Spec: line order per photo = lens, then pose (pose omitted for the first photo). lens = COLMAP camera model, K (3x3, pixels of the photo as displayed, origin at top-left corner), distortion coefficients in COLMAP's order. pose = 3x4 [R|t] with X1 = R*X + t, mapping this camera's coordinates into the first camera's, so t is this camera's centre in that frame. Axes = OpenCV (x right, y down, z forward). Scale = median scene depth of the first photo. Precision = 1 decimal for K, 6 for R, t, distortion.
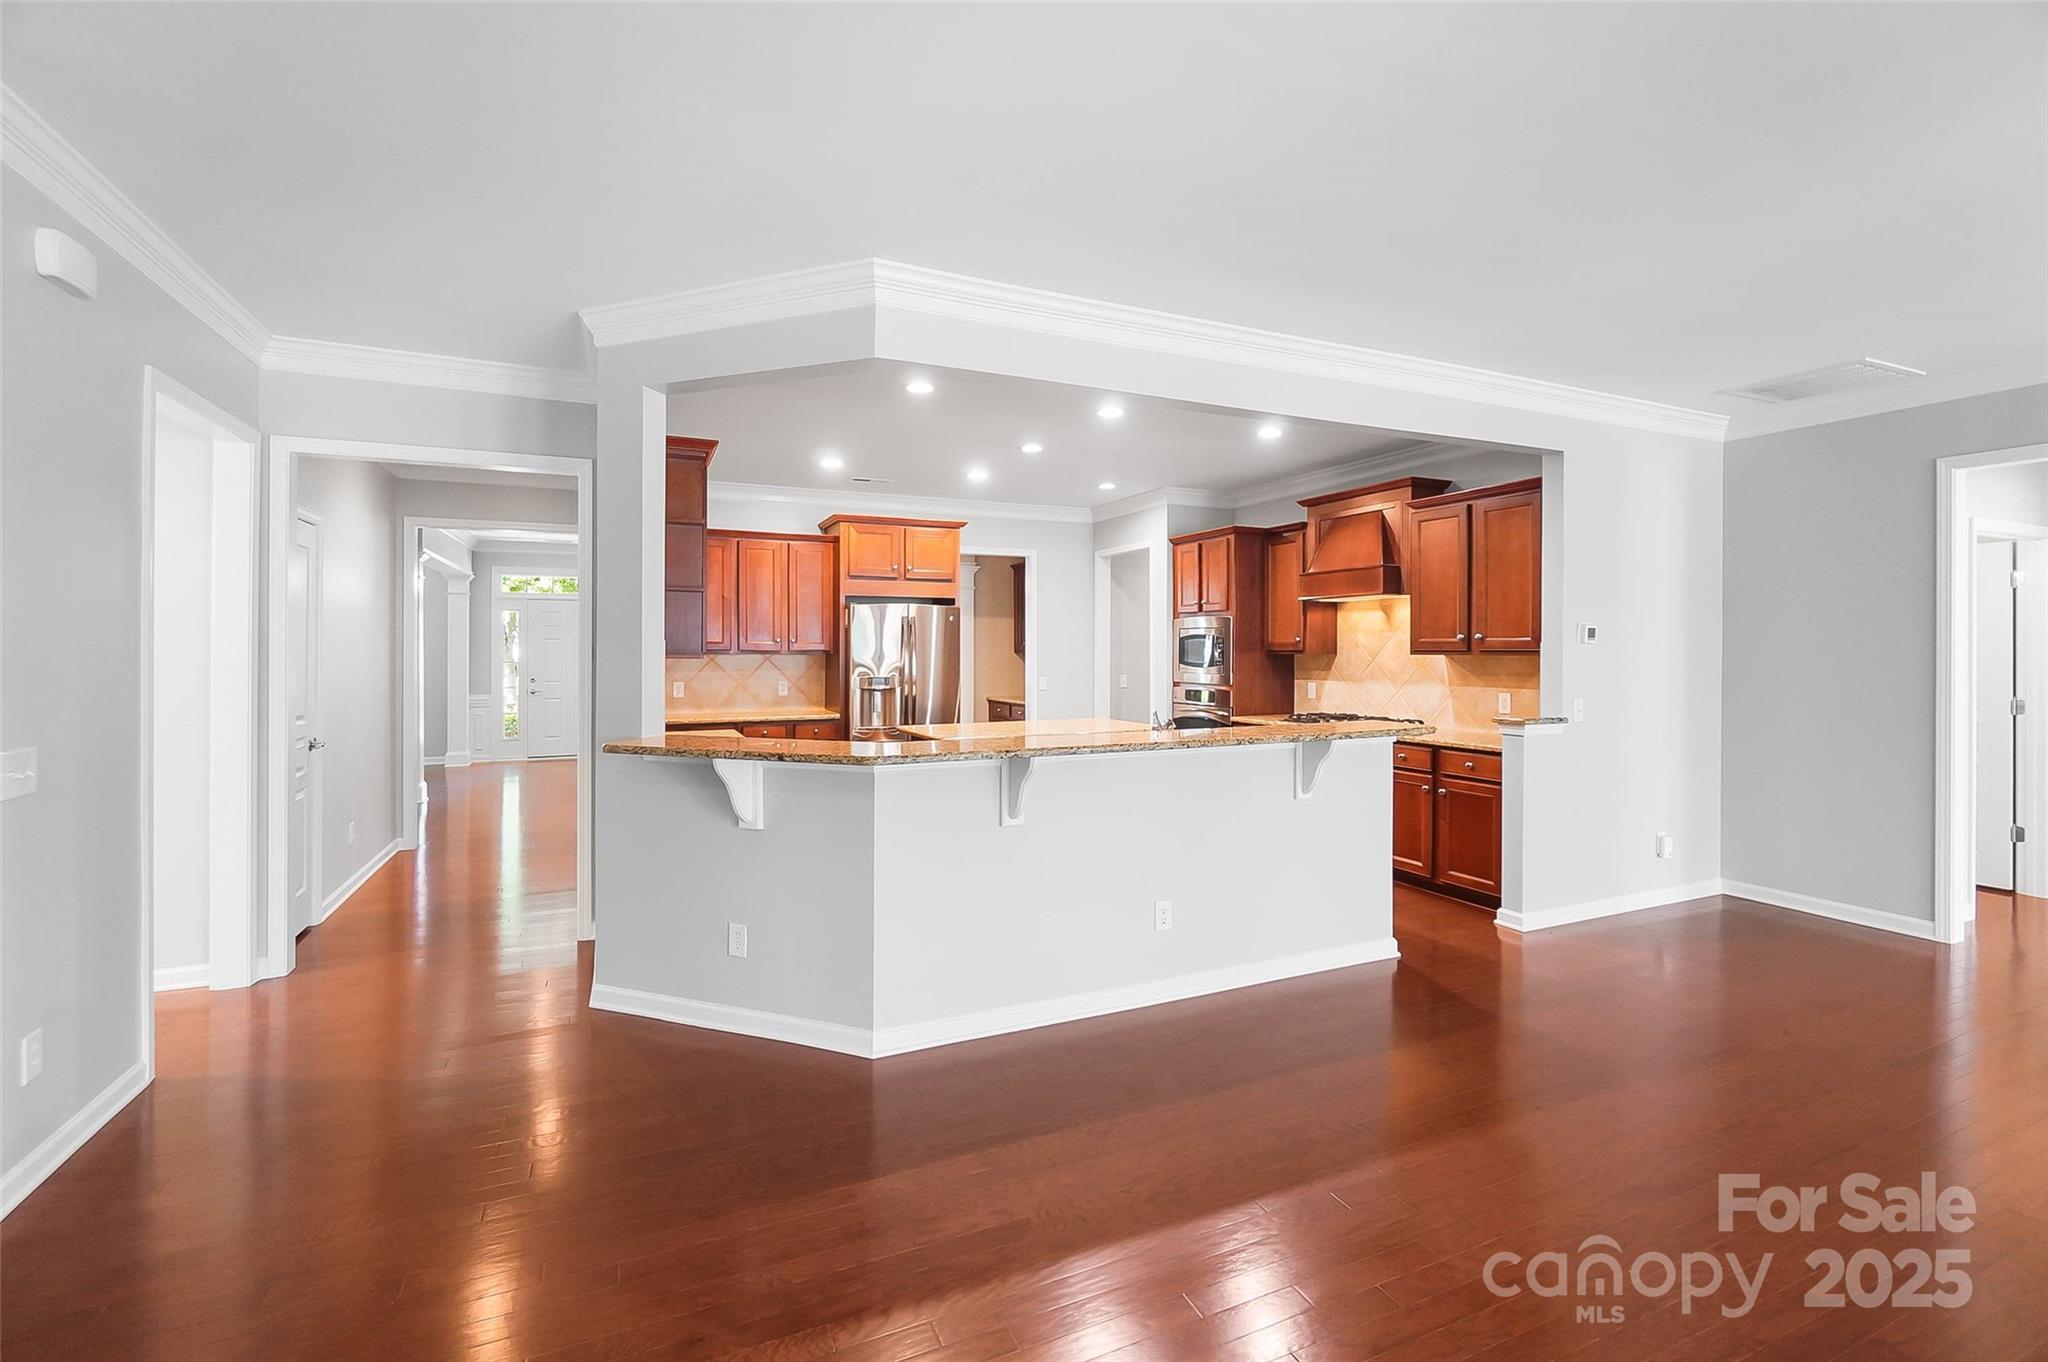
lens RADIAL K [[896.4, 0, 1018.7], [0, 896.4, 656.2], [0, 0, 1]] dist [0.000801, 0.000020]
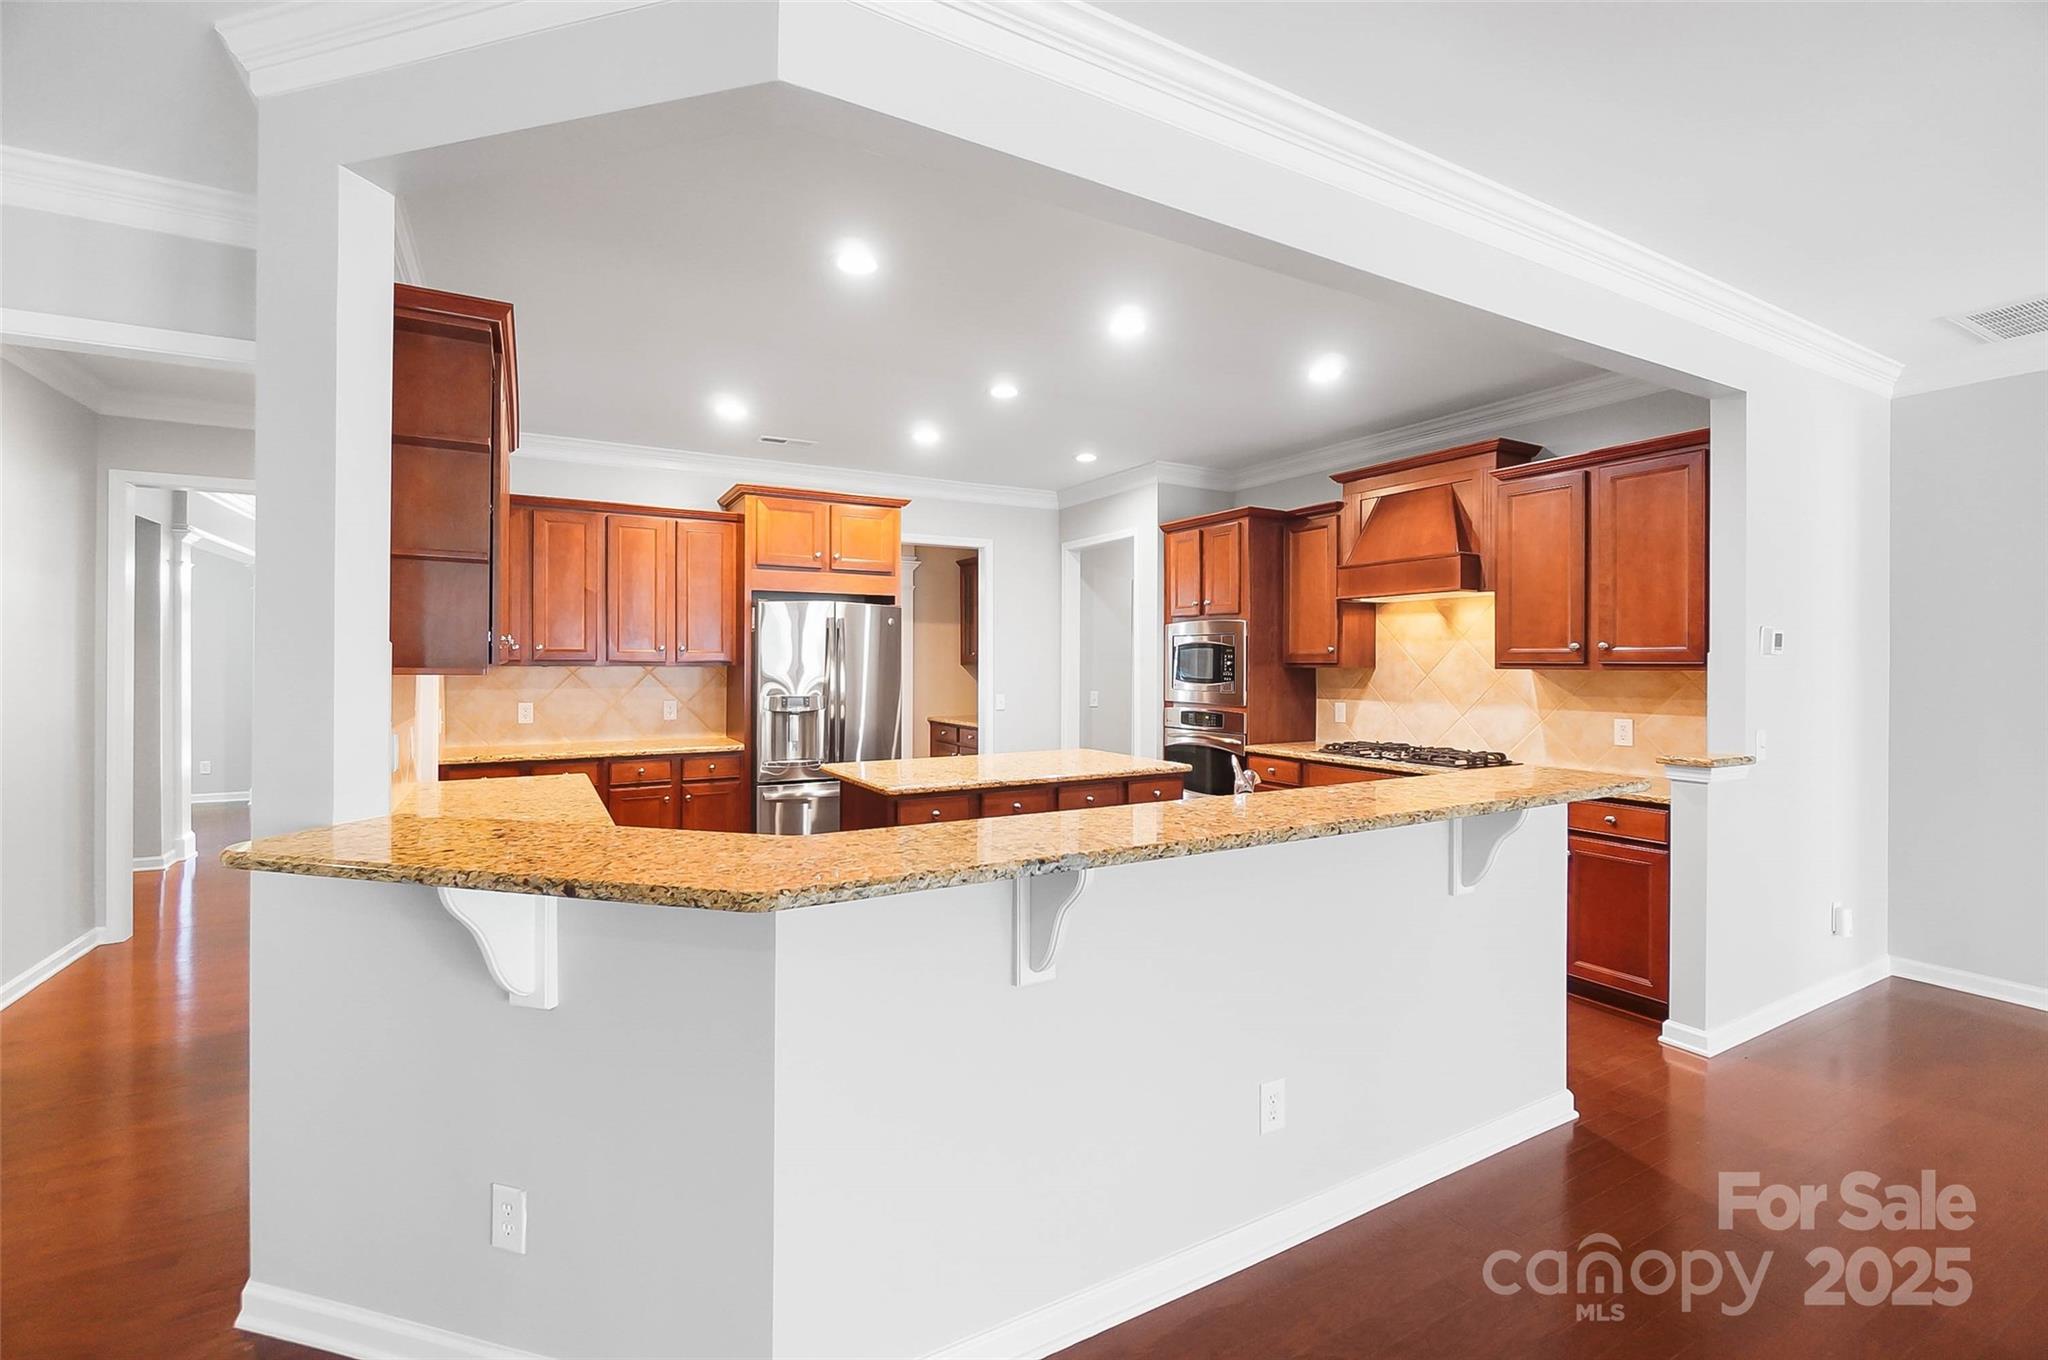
lens RADIAL K [[886.3, 0, 1023.8], [0, 886.3, 665.4], [0, 0, 1]] dist [0.000617, 0.000061]
pose [[0.995797, 0.002047, 0.091563, -0.031453], [-0.001849, 0.999996, -0.002250, -0.001778], [-0.091567, 0.002071, 0.995797, 0.227674]]
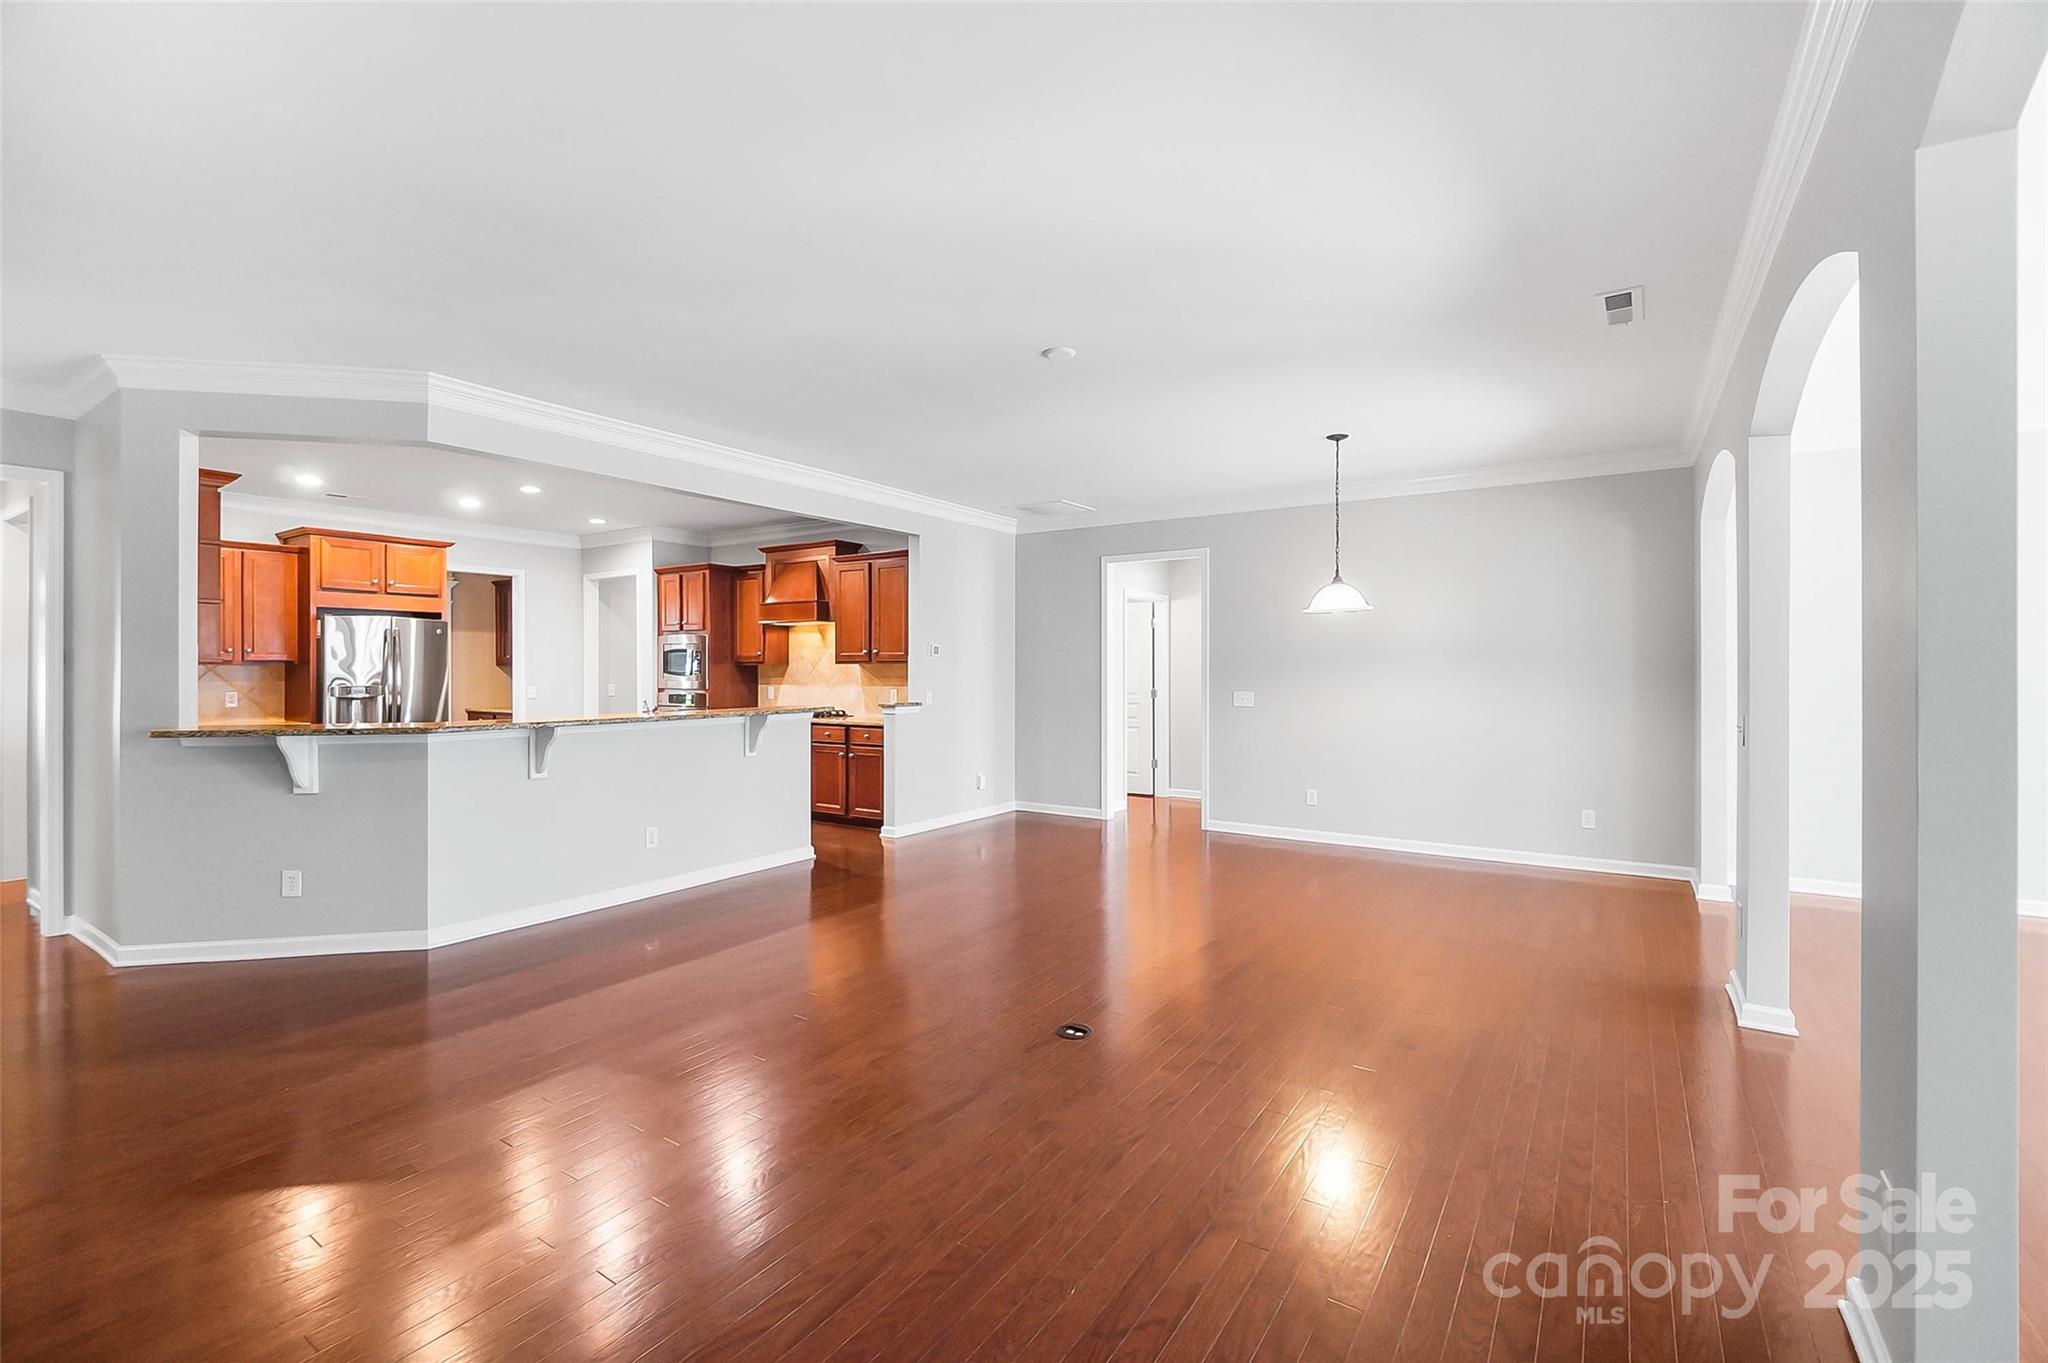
lens RADIAL K [[899.5, 0, 1026.7], [0, 899.5, 672.4], [0, 0, 1]] dist [-0.002027, -0.000440]
pose [[0.847218, -0.002688, 0.531238, -0.053094], [0.004730, 0.999986, -0.002483, 0.013725], [-0.531224, 0.004617, 0.847219, -0.307020]]
